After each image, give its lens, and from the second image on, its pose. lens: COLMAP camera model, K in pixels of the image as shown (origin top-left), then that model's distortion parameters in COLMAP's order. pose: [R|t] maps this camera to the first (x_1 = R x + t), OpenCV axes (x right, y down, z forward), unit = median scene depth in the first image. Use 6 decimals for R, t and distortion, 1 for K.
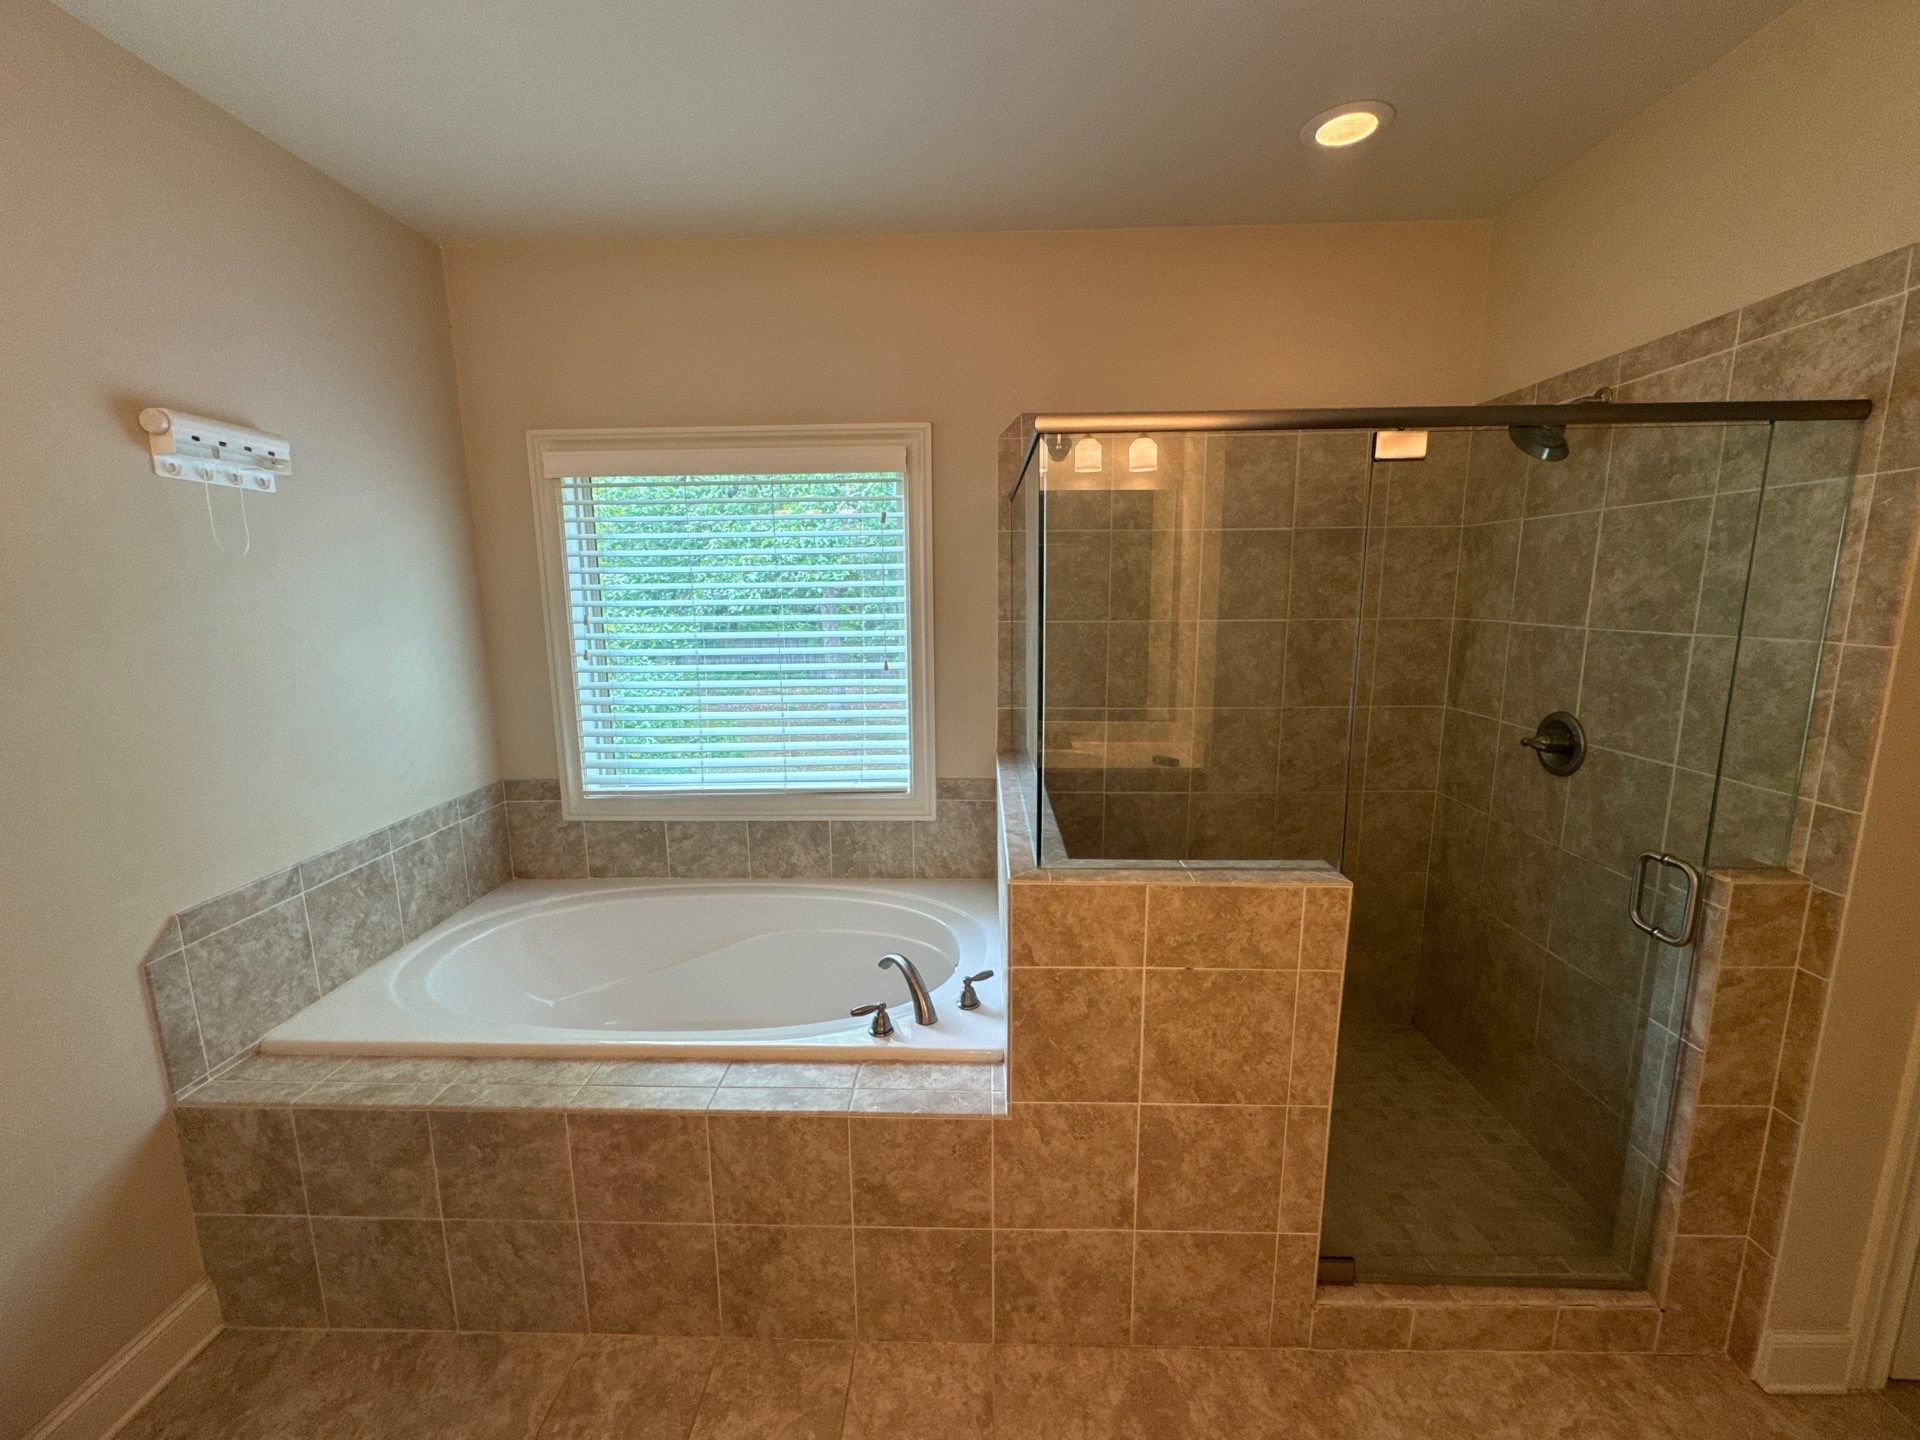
lens RADIAL K [[760.3, 0, 960.0], [0, 760.3, 720.0], [0, 0, 1]] dist [-0.026491, 0.006578]
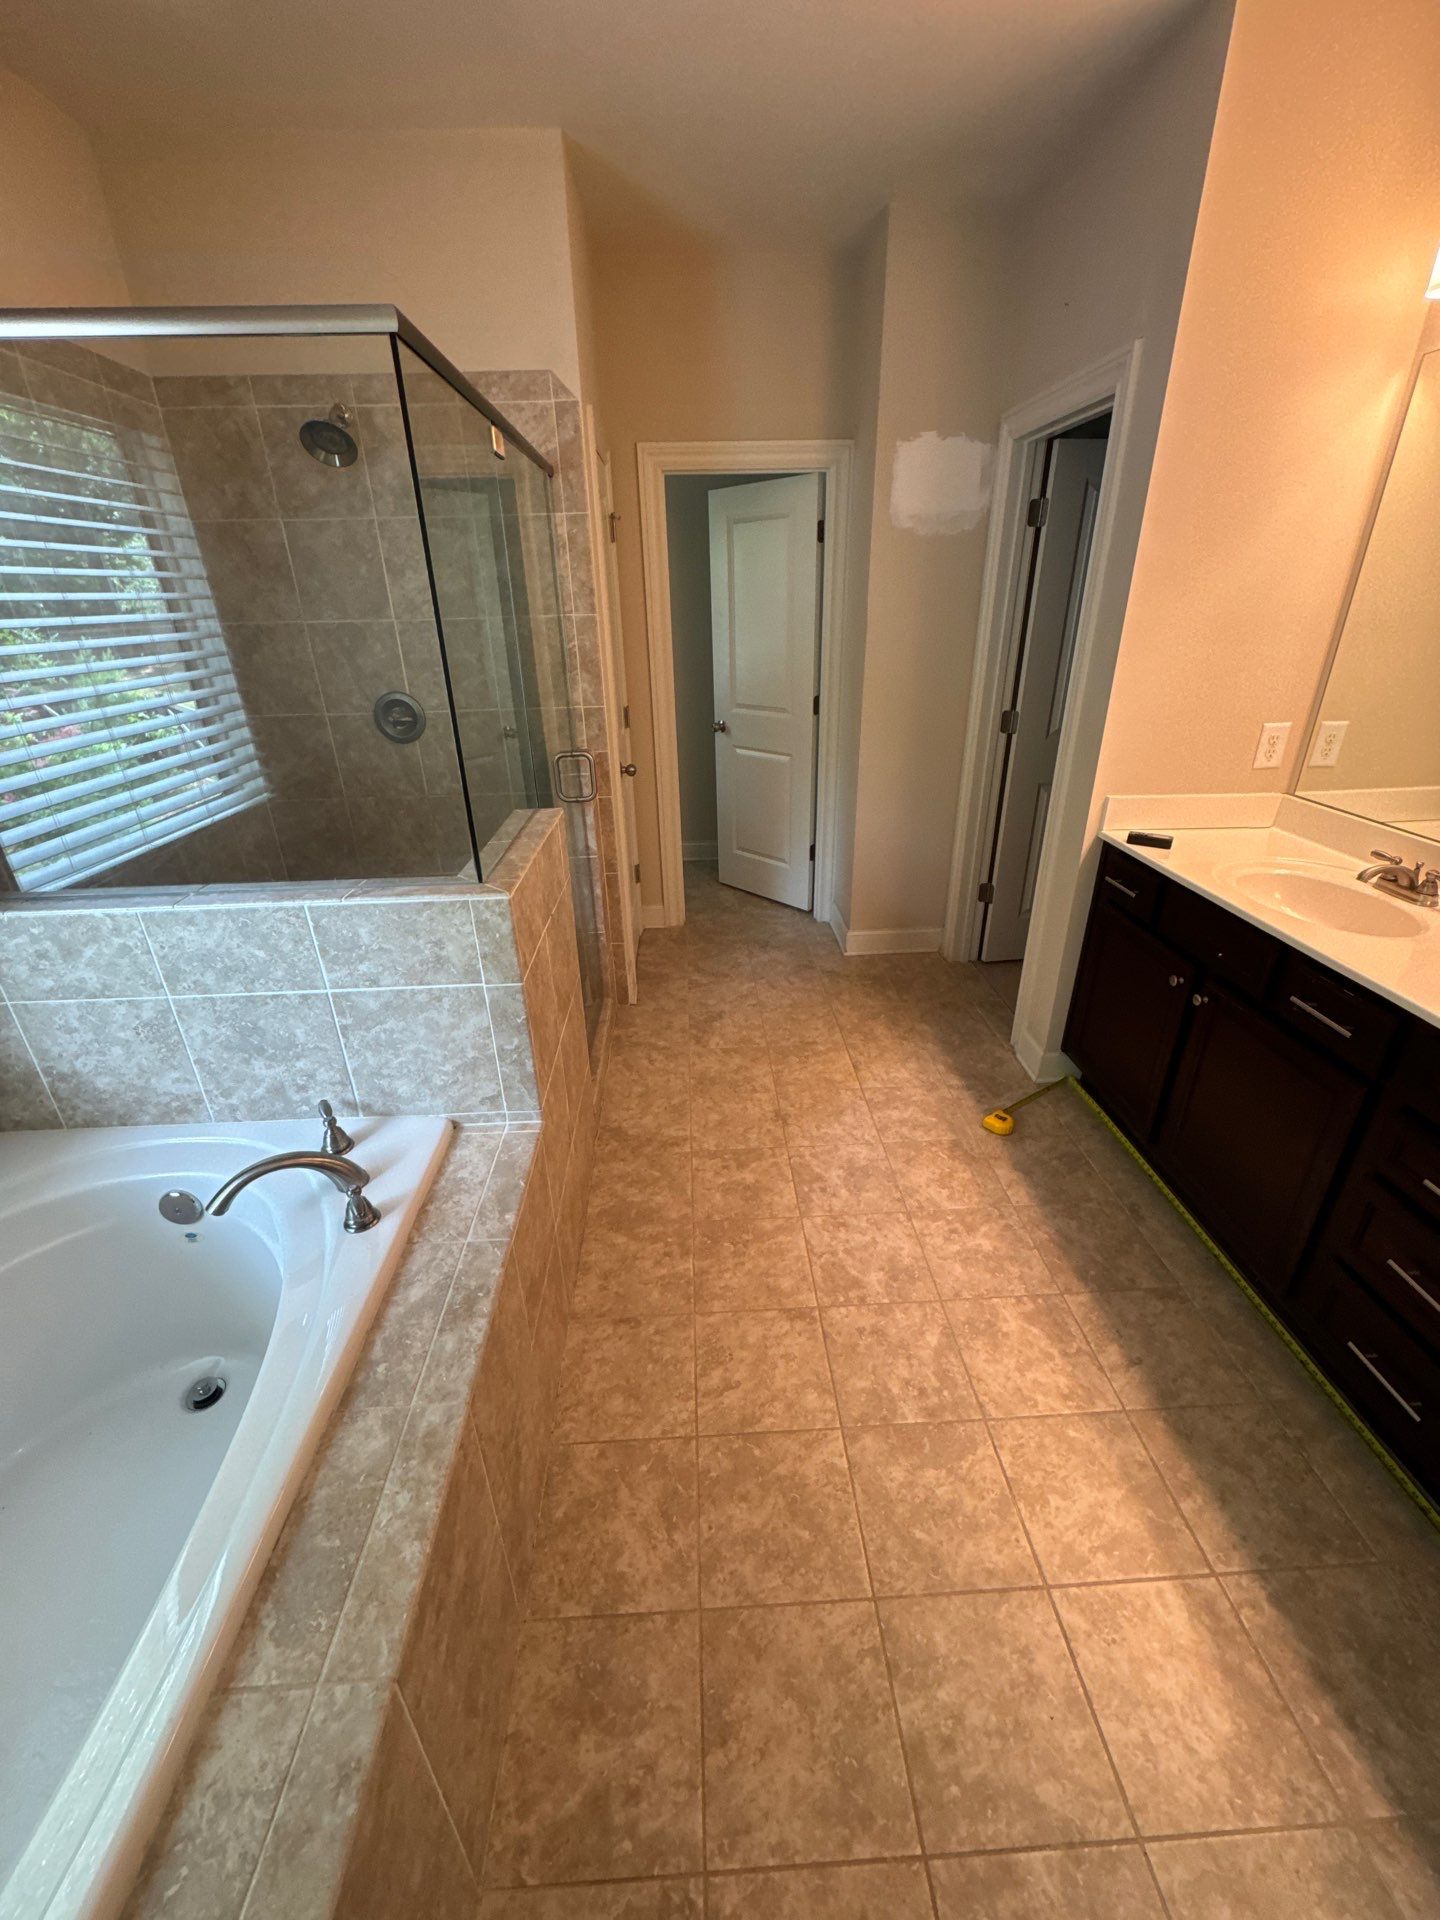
lens RADIAL K [[760.3, 0, 720.0], [0, 760.3, 960.0], [0, 0, 1]] dist [-0.026491, 0.006578]
pose [[-0.069582, -0.418892, 0.905366, -0.693254], [0.185831, 0.886237, 0.424323, -0.056225], [-0.980115, 0.197771, 0.016177, 0.612159]]
